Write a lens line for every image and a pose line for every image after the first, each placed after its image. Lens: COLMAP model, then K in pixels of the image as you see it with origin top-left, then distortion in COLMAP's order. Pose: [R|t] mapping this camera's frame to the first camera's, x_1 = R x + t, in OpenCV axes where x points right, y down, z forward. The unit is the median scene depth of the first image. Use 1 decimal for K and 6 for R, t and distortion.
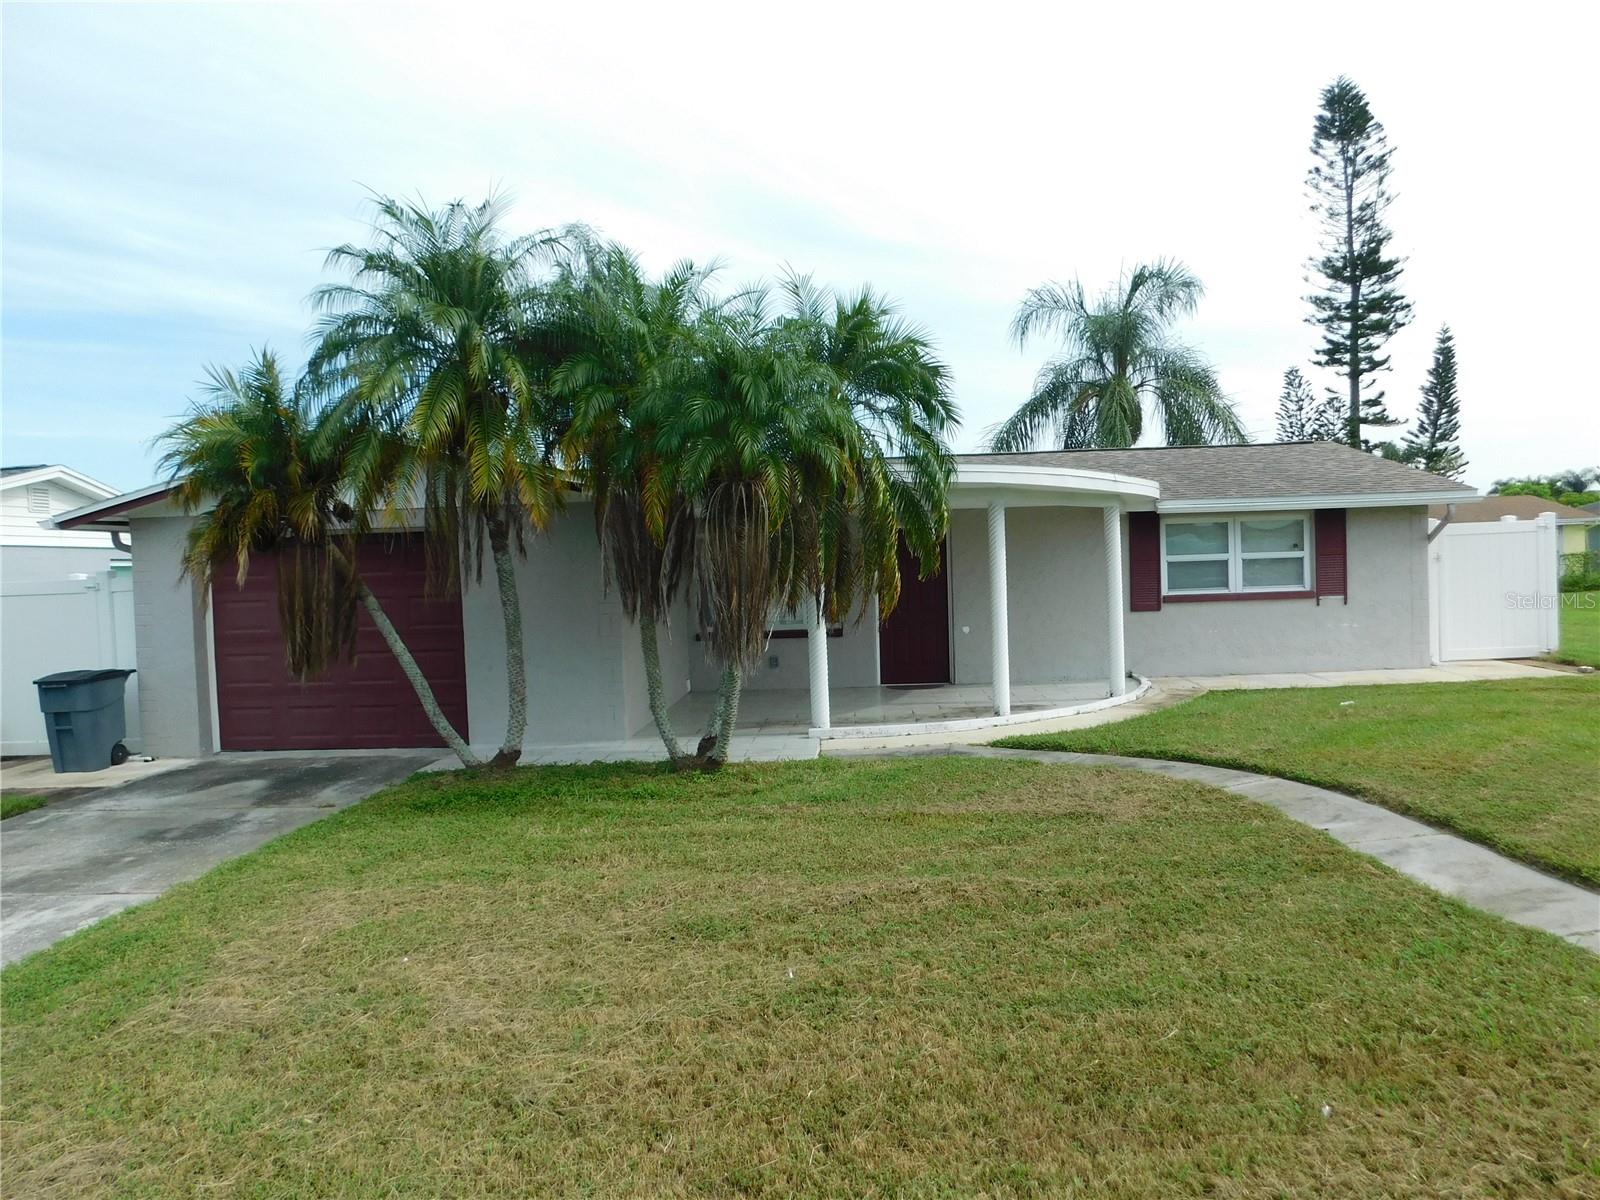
lens RADIAL K [[1061.0, 0, 817.1], [0, 1061.0, 595.3], [0, 0, 1]] dist [-0.059518, 0.043051]
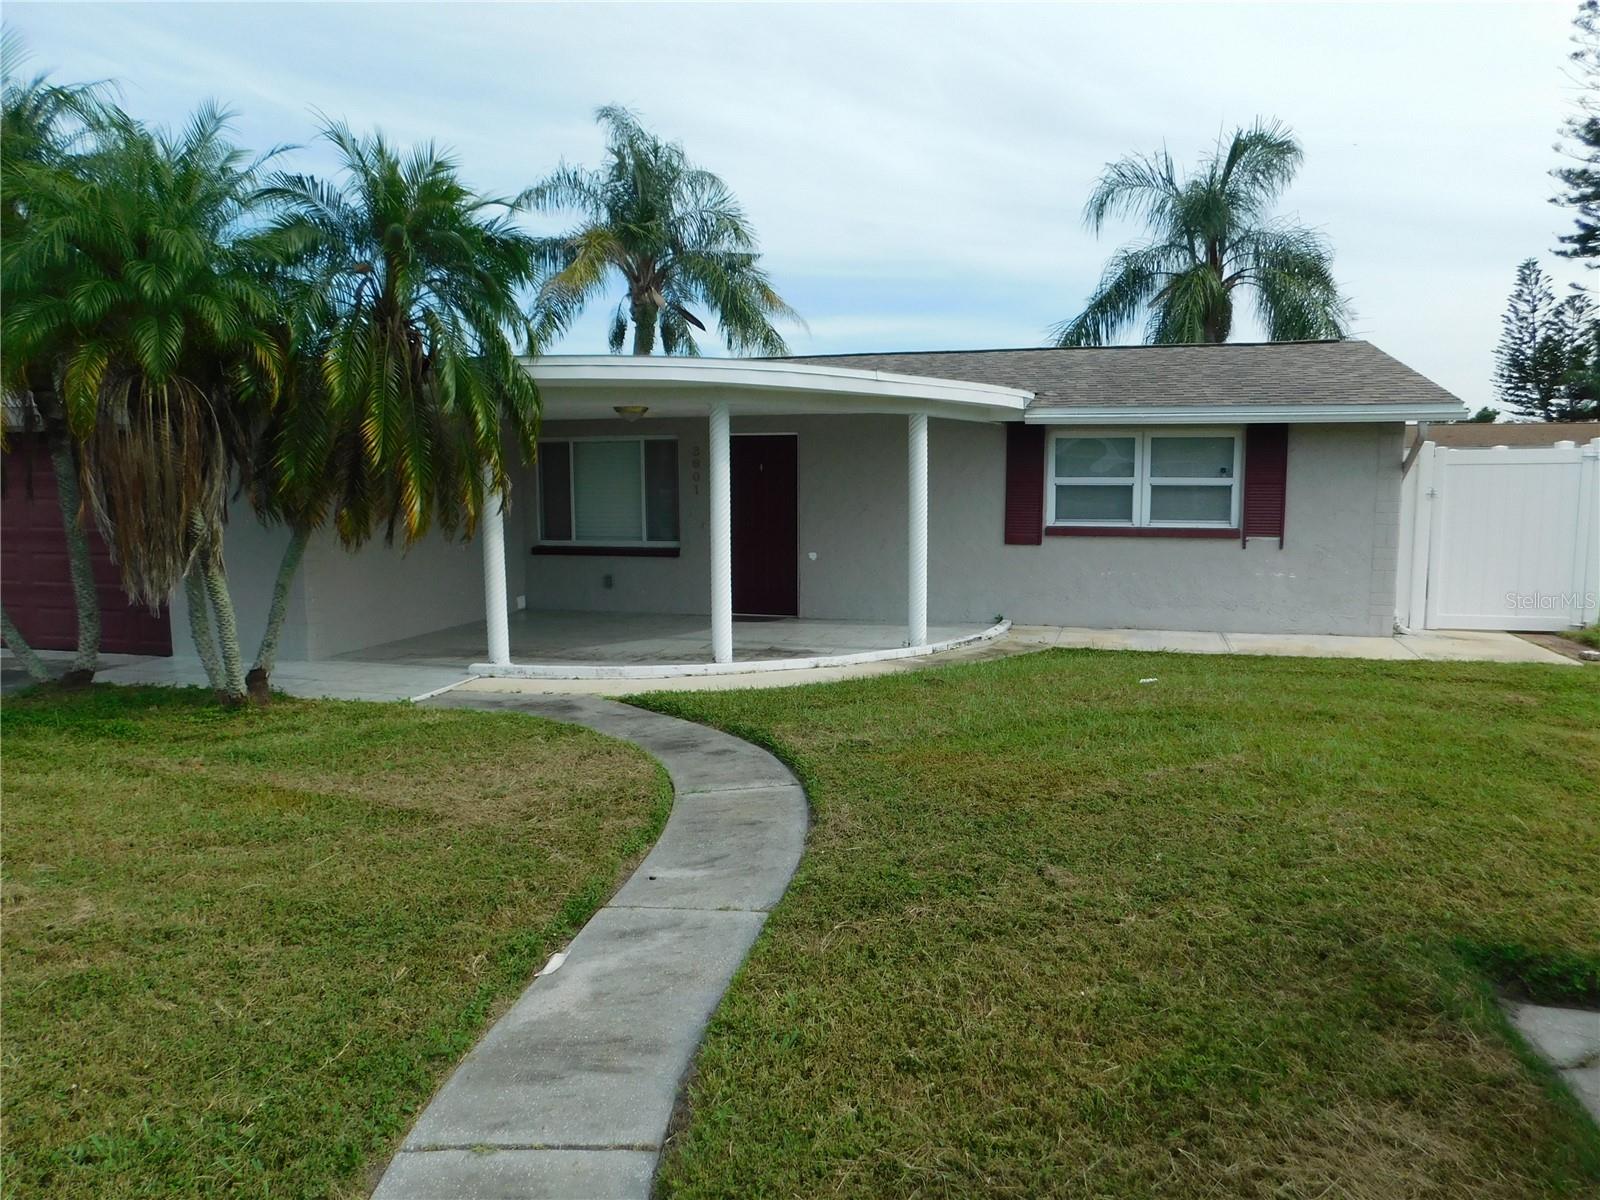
lens RADIAL K [[1061.0, 0, 783.5], [0, 1061.0, 603.1], [0, 0, 1]] dist [-0.059518, 0.043051]
pose [[0.973679, 0.058499, -0.220289, 0.169264], [-0.037637, 0.994500, 0.097737, -0.007052], [0.224795, -0.086874, 0.970526, 0.083694]]
